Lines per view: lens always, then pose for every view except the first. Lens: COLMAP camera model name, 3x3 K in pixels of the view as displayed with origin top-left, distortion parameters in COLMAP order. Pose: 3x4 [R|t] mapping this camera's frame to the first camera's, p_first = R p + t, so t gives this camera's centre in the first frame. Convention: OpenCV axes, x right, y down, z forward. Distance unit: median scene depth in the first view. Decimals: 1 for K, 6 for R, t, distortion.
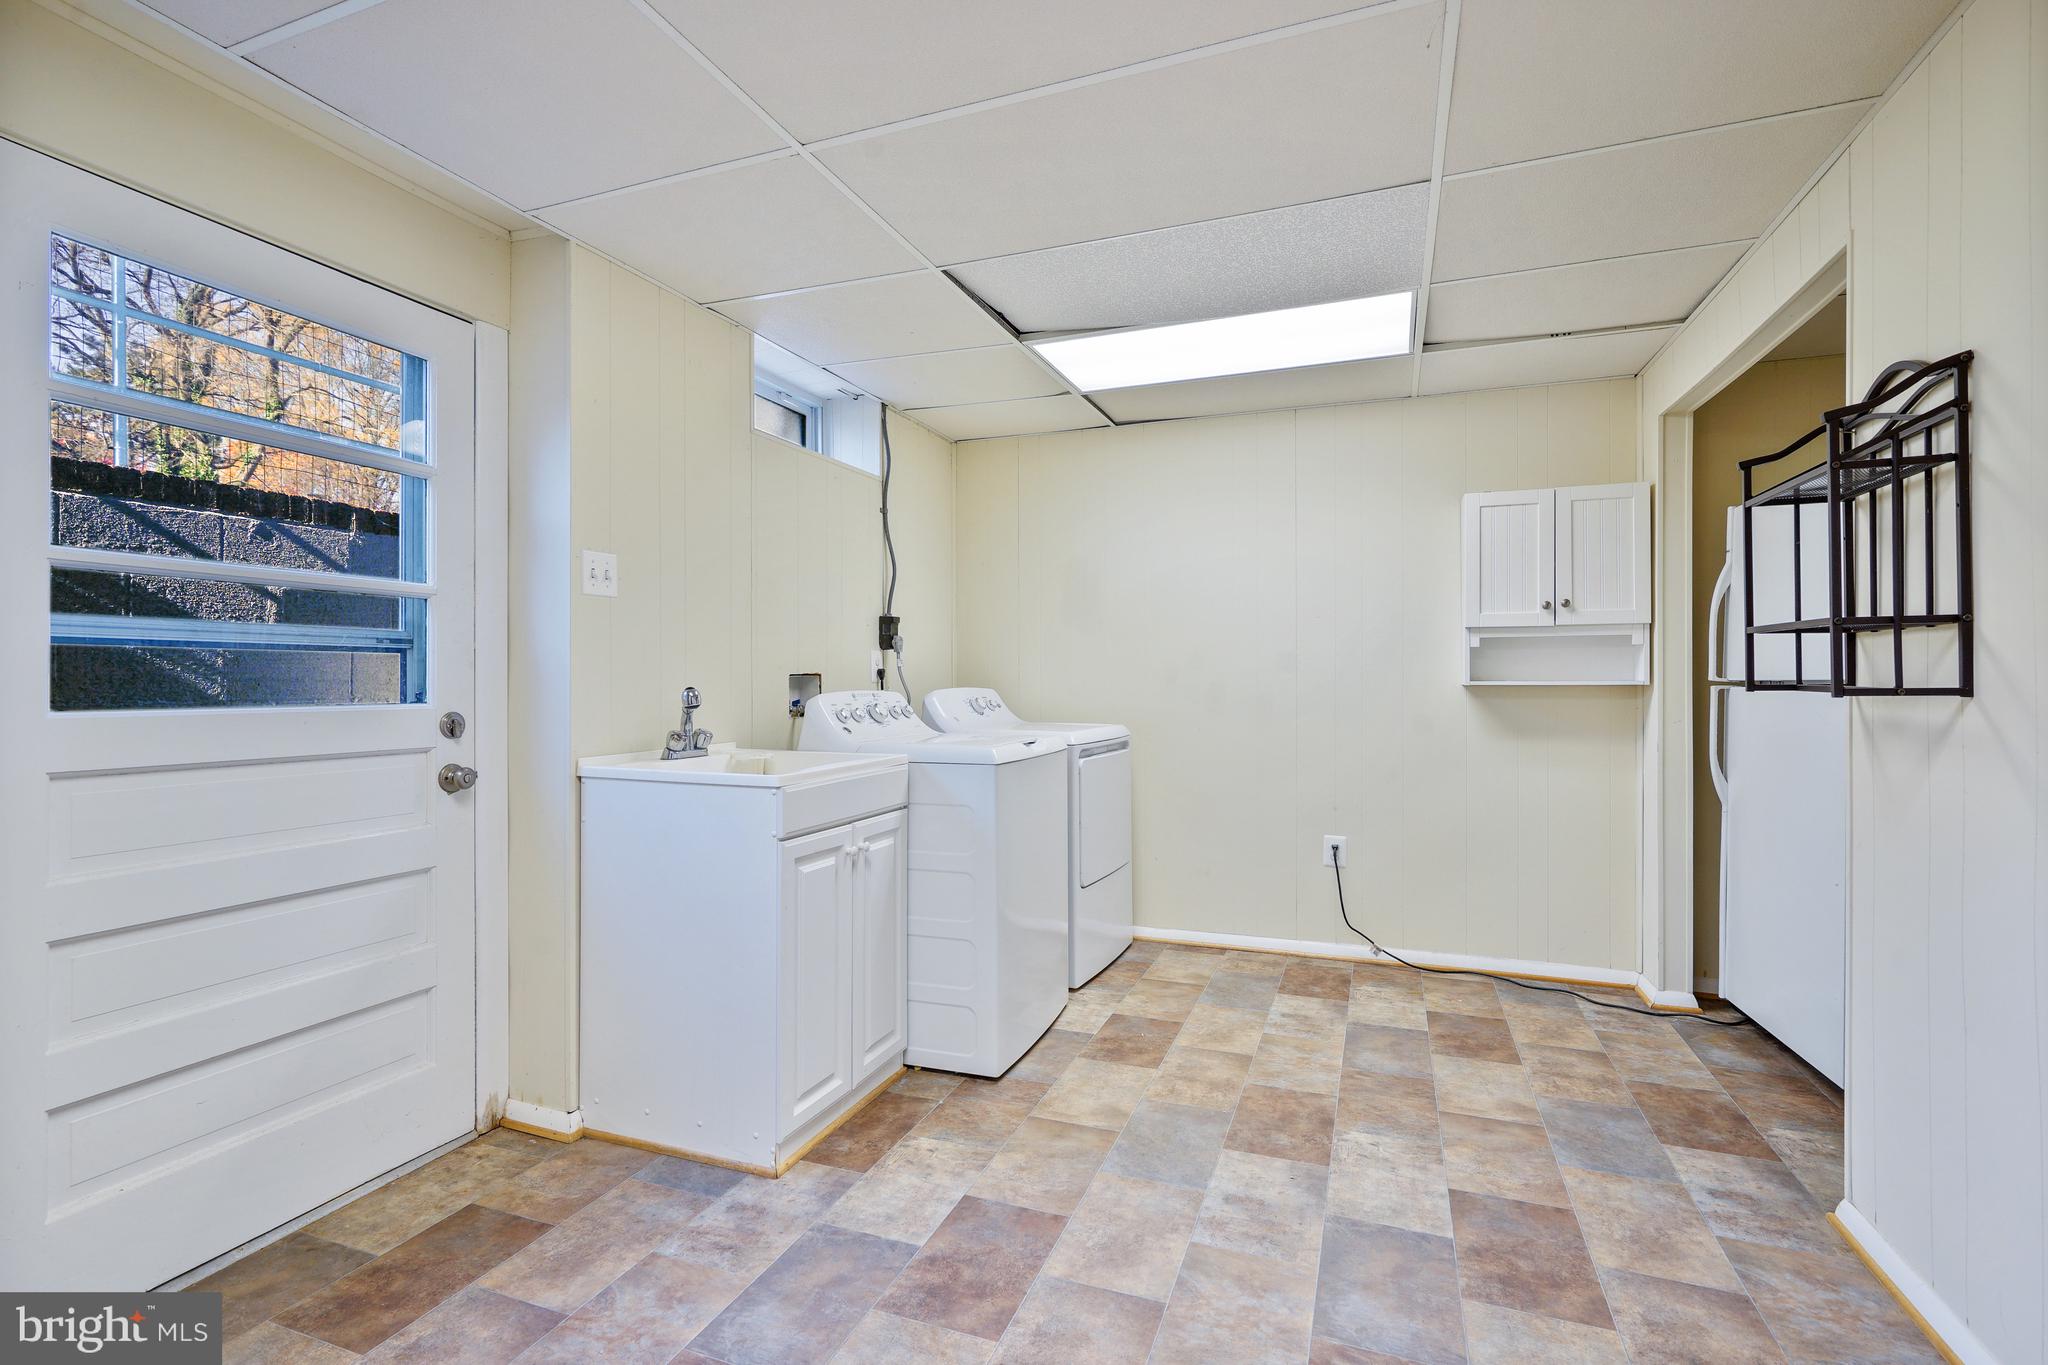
lens RADIAL K [[917.1, 0, 1023.4], [0, 917.1, 676.5], [0, 0, 1]] dist [0.002497, 0.000170]
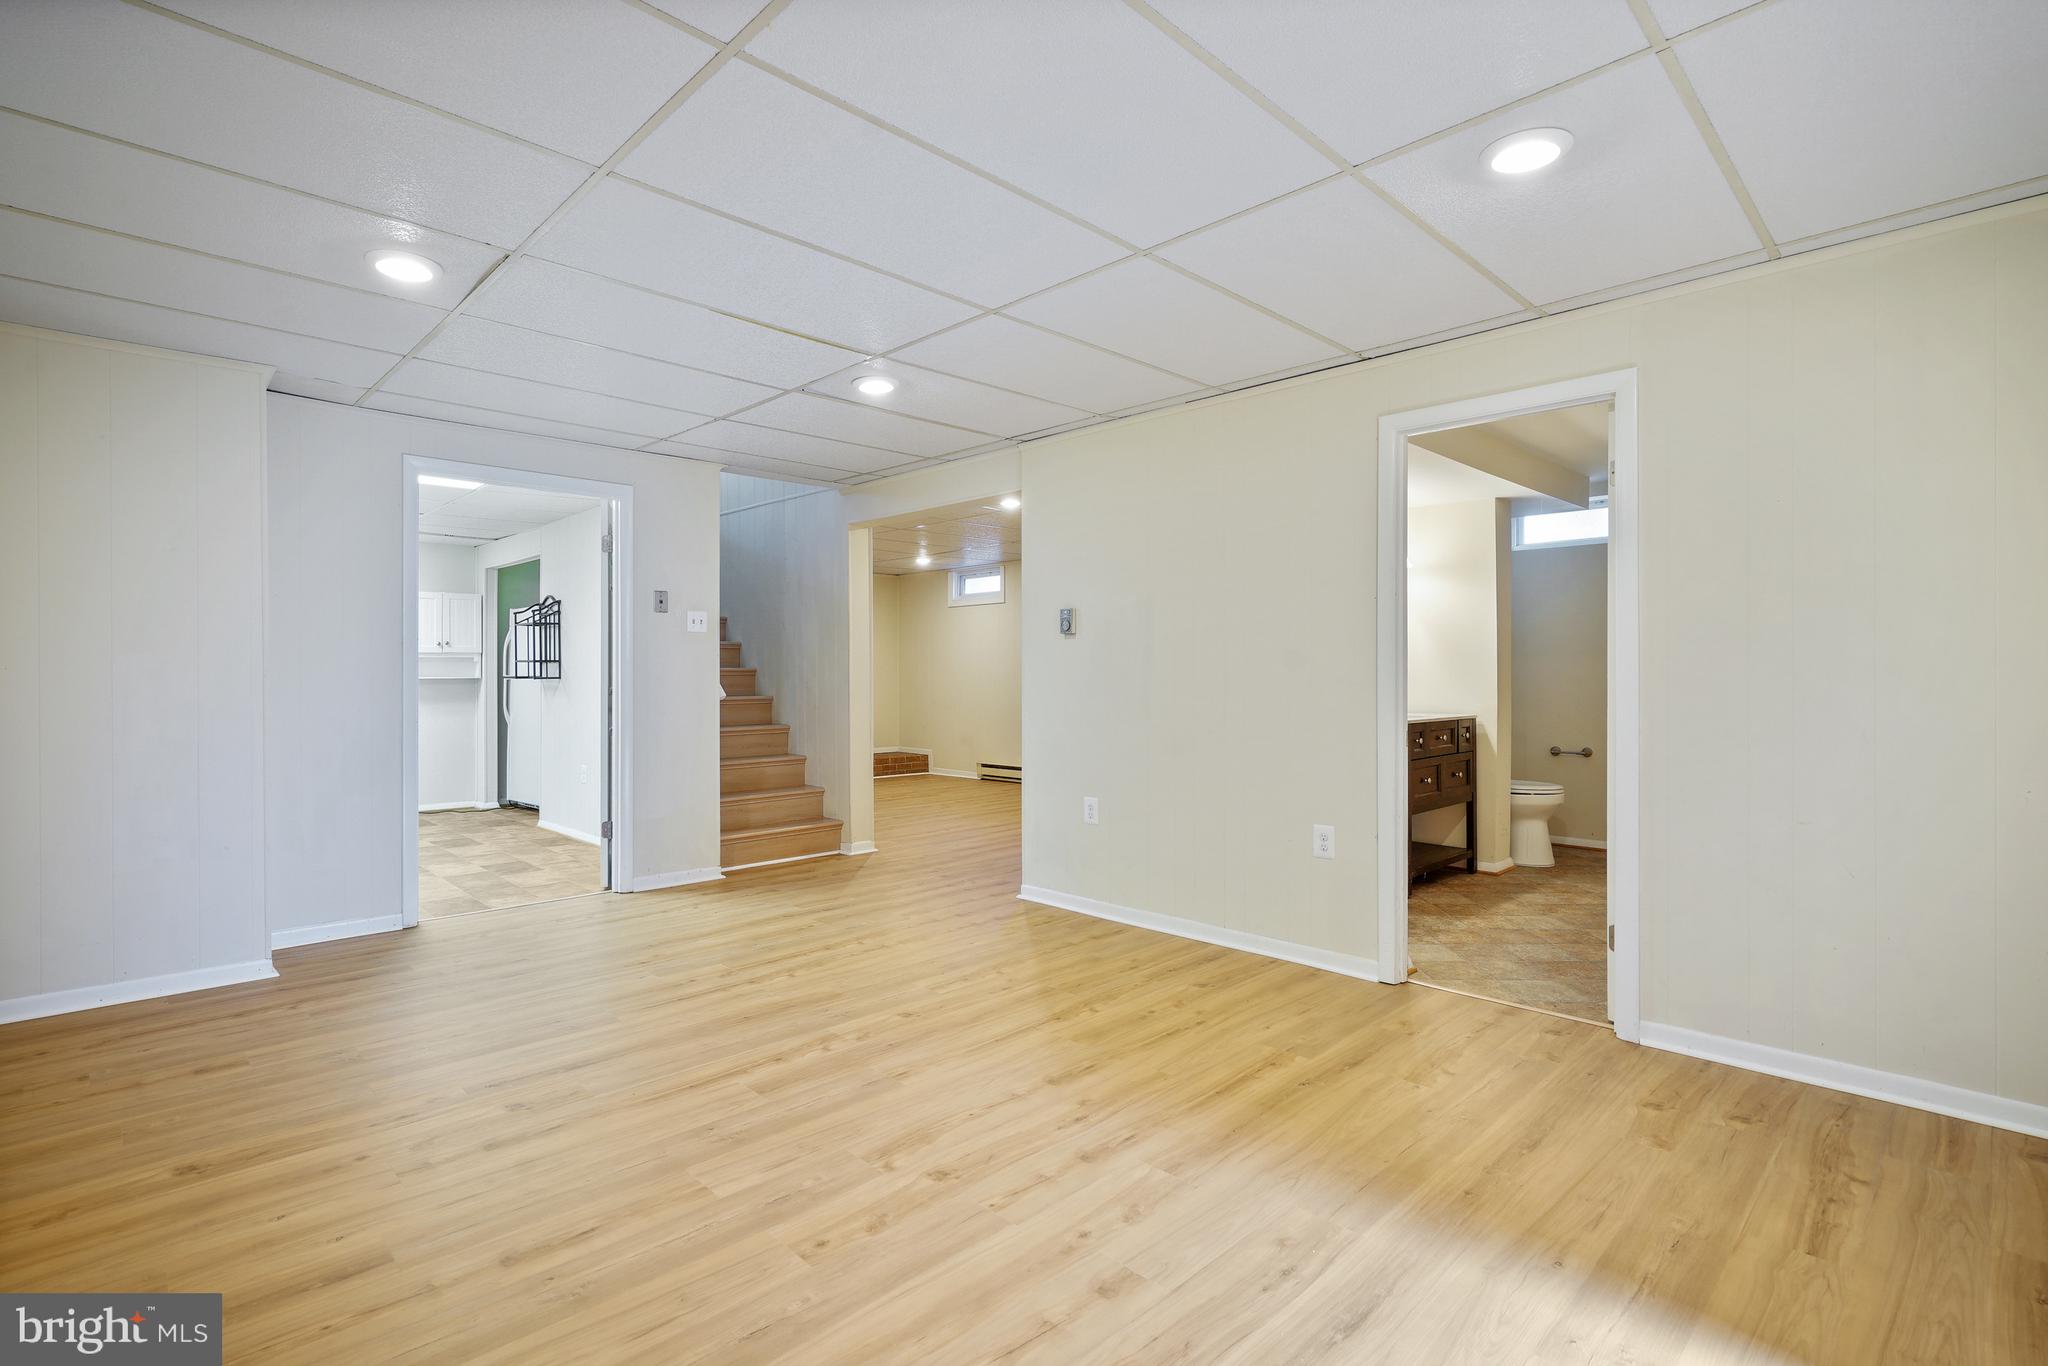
lens RADIAL K [[958.0, 0, 1012.2], [0, 958.0, 678.7], [0, 0, 1]] dist [0.000706, 0.000224]
pose [[0.417047, -0.002071, 0.908883, -1.091921], [-0.000366, 0.999997, 0.002446, 0.003860], [-0.908885, -0.001353, 0.417045, -1.405818]]
